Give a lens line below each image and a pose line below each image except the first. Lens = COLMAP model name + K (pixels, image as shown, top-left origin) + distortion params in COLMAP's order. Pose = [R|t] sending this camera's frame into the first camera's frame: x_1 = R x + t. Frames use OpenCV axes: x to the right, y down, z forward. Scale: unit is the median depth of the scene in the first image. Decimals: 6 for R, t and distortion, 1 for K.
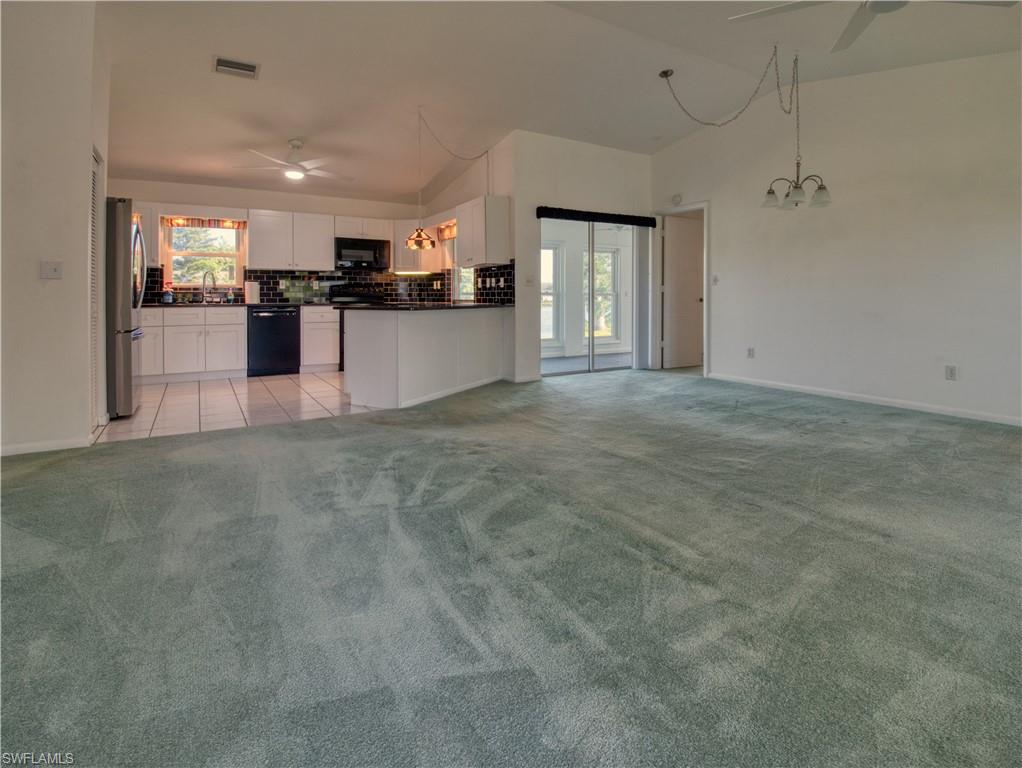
lens RADIAL K [[509.8, 0, 523.1], [0, 509.8, 299.2], [0, 0, 1]] dist [-0.021457, -0.003866]
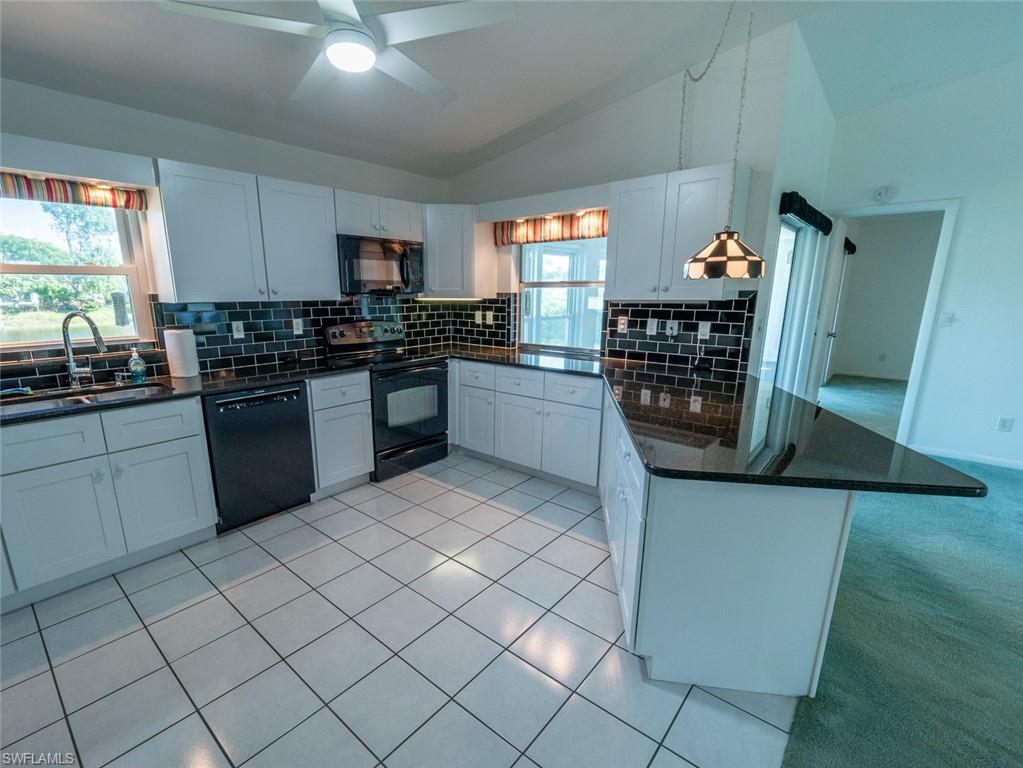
lens RADIAL K [[473.0, 0, 484.2], [0, 473.0, 398.3], [0, 0, 1]] dist [0.003766, -0.000690]
pose [[0.963175, -0.059055, 0.262311, -0.398483], [0.000462, 0.975944, 0.218022, -0.070521], [-0.268876, -0.209872, 0.940032, 0.520156]]
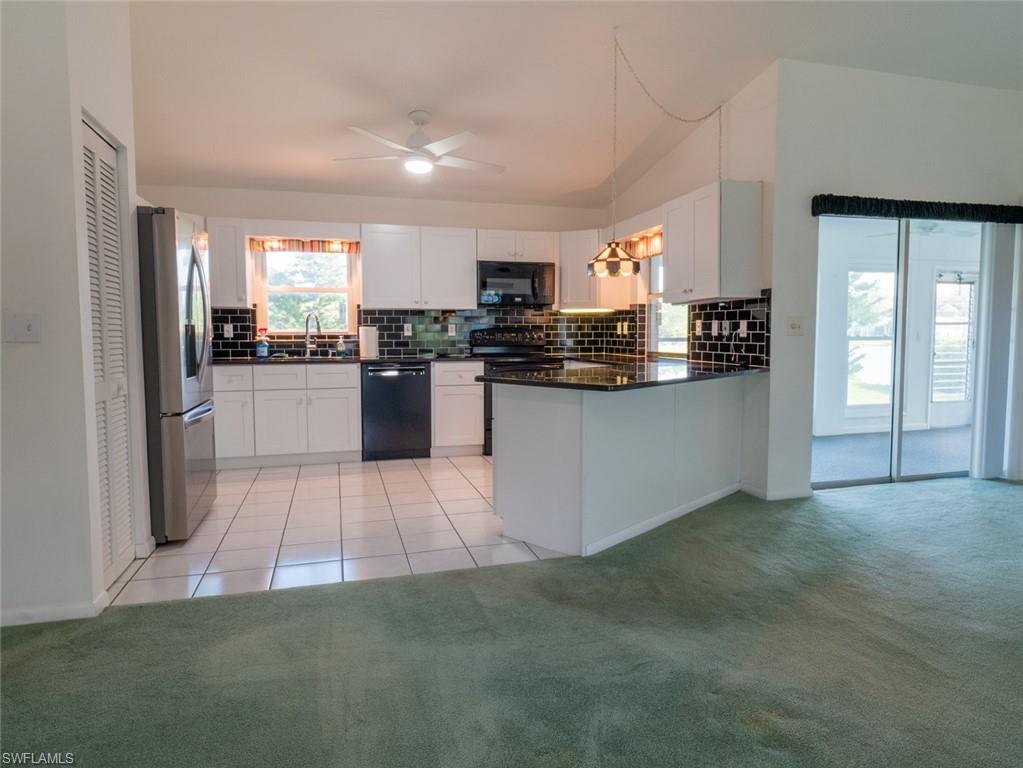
lens RADIAL K [[630.0, 0, 524.6], [0, 630.0, 366.6], [0, 0, 1]] dist [0.018114, 0.000554]
pose [[0.961361, 0.015630, -0.274847, -0.078698], [-0.001086, 0.998594, 0.052990, -0.026068], [0.275289, -0.050644, 0.960027, 0.208941]]
